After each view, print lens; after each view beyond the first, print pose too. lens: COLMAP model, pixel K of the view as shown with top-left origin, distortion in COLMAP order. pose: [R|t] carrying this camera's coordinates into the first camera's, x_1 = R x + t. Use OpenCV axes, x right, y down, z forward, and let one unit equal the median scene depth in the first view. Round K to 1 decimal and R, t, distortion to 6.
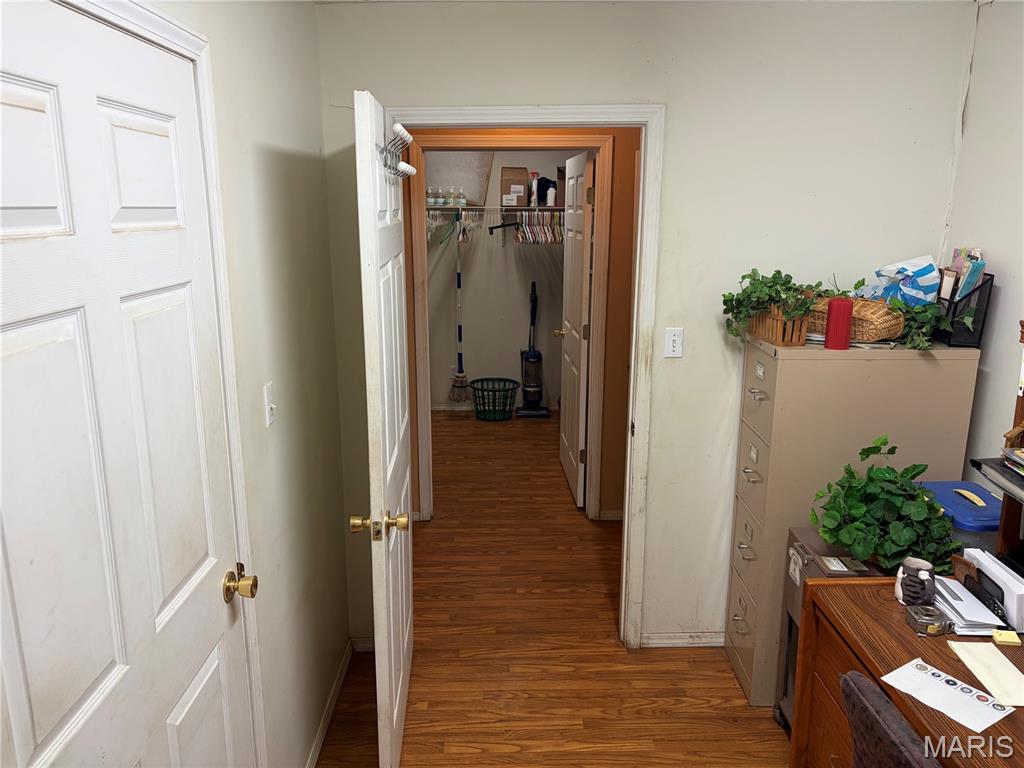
lens RADIAL K [[774.6, 0, 512.8], [0, 774.6, 387.1], [0, 0, 1]] dist [0.031596, -0.009970]
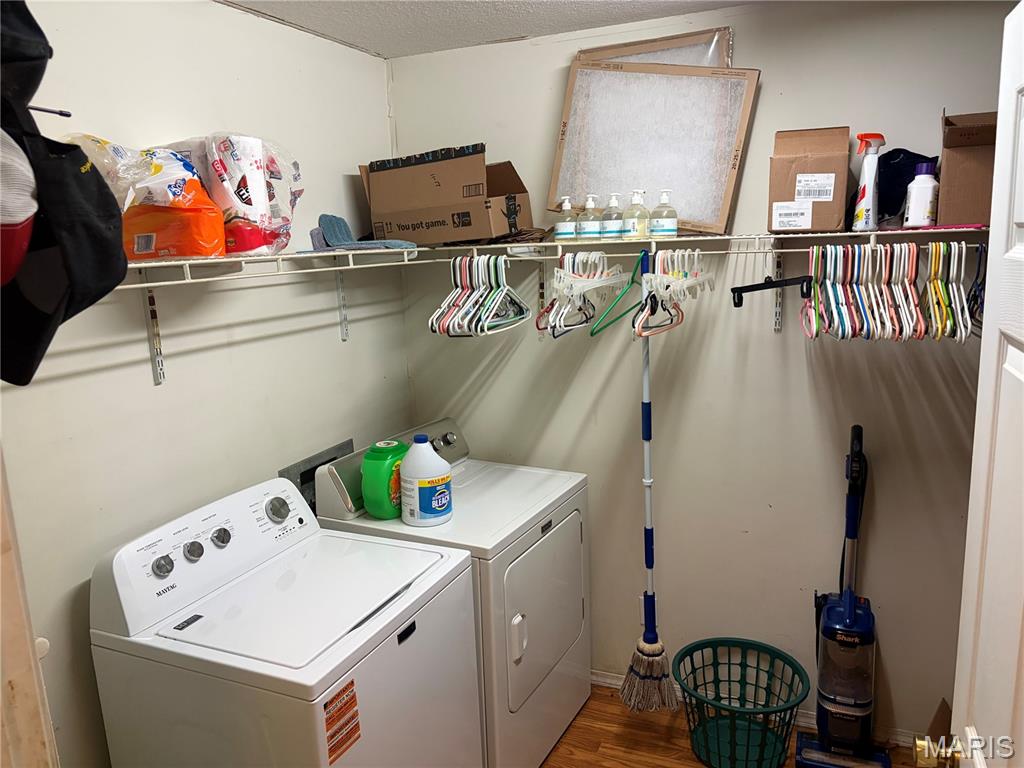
lens RADIAL K [[774.6, 0, 505.7], [0, 774.6, 380.5], [0, 0, 1]] dist [0.031596, -0.009970]
pose [[0.906661, 0.039484, -0.420009, 0.031289], [-0.056905, 0.997958, -0.029023, -0.143187], [0.418005, 0.050214, 0.907056, 0.607278]]
